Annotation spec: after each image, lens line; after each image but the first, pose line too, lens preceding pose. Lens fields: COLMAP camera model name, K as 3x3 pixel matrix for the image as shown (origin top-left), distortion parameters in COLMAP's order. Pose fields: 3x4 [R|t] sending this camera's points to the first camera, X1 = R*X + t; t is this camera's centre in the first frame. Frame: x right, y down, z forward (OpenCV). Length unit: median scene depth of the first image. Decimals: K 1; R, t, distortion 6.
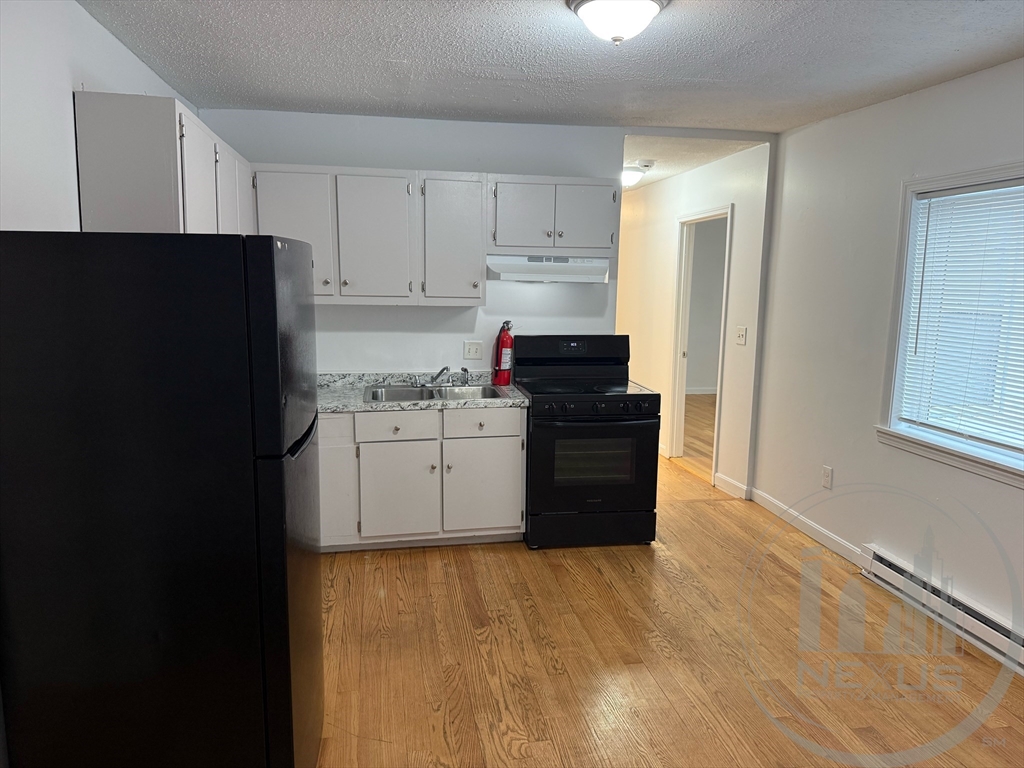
lens RADIAL K [[720.4, 0, 504.1], [0, 720.4, 379.4], [0, 0, 1]] dist [0.174134, -0.278023]
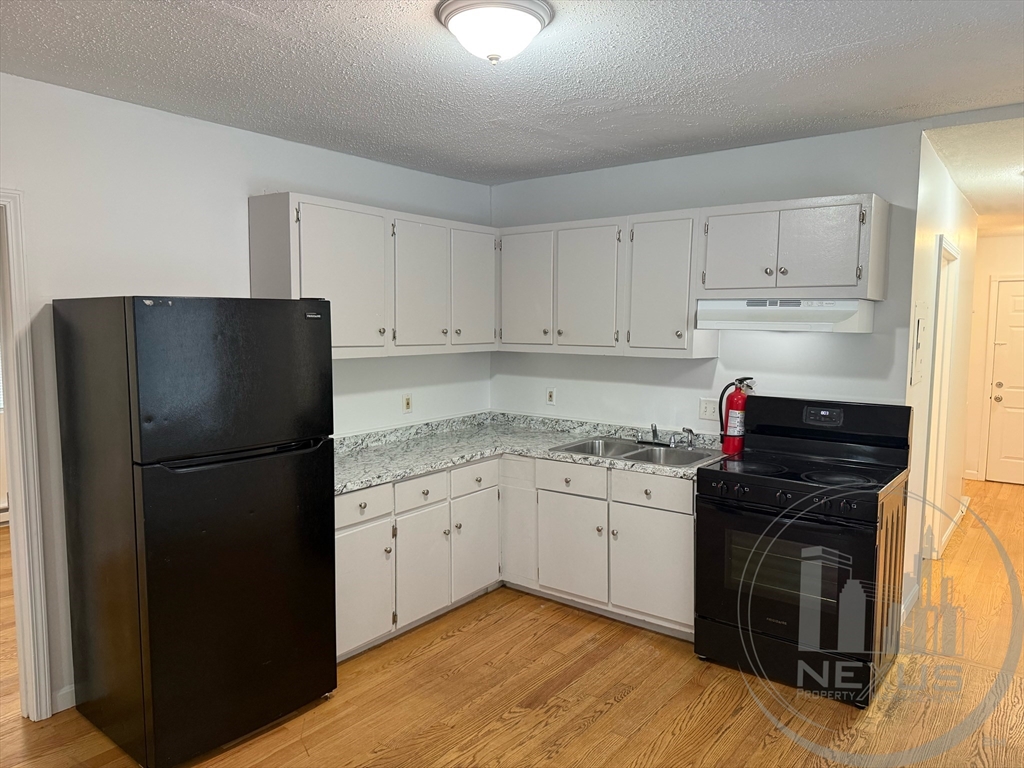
lens RADIAL K [[720.4, 0, 504.1], [0, 720.4, 379.4], [0, 0, 1]] dist [0.174134, -0.278023]
pose [[0.672133, 0.051861, -0.738612, 0.475207], [-0.100149, 0.994745, -0.021290, -0.036131], [0.733626, 0.088281, 0.673795, 0.252940]]
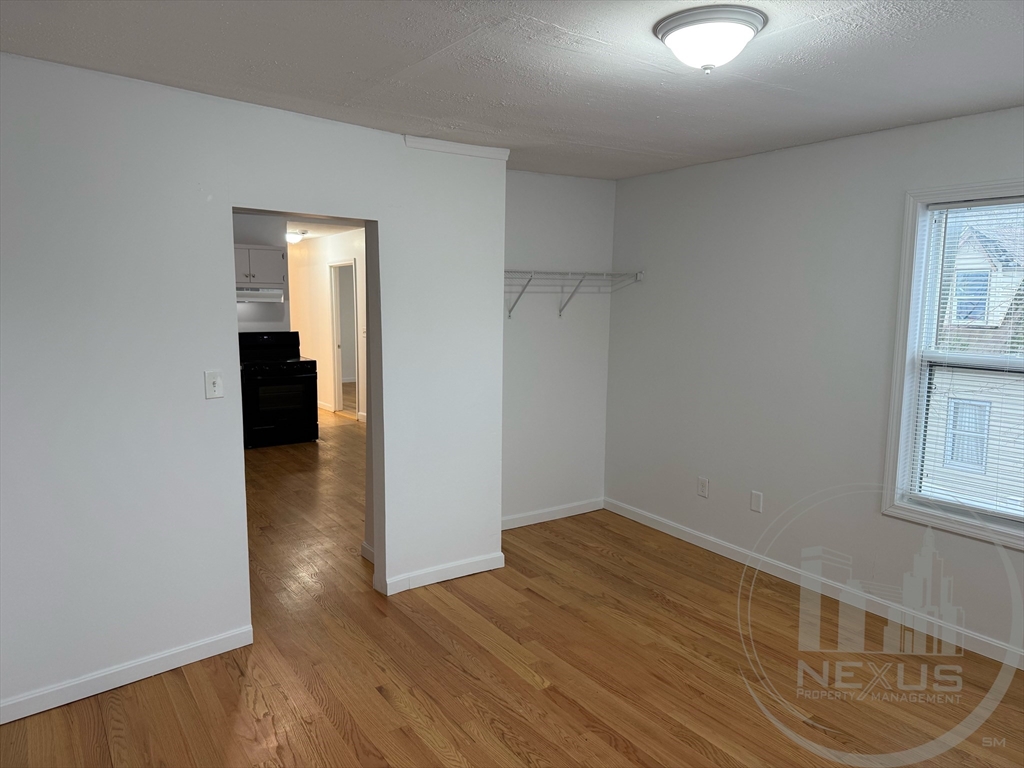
lens RADIAL K [[720.4, 0, 504.1], [0, 720.4, 379.4], [0, 0, 1]] dist [0.174134, -0.278023]
pose [[0.914463, -0.057356, 0.400585, -0.100191], [0.067877, 0.997620, -0.012111, 0.124562], [-0.398937, 0.038266, 0.916179, -0.930471]]
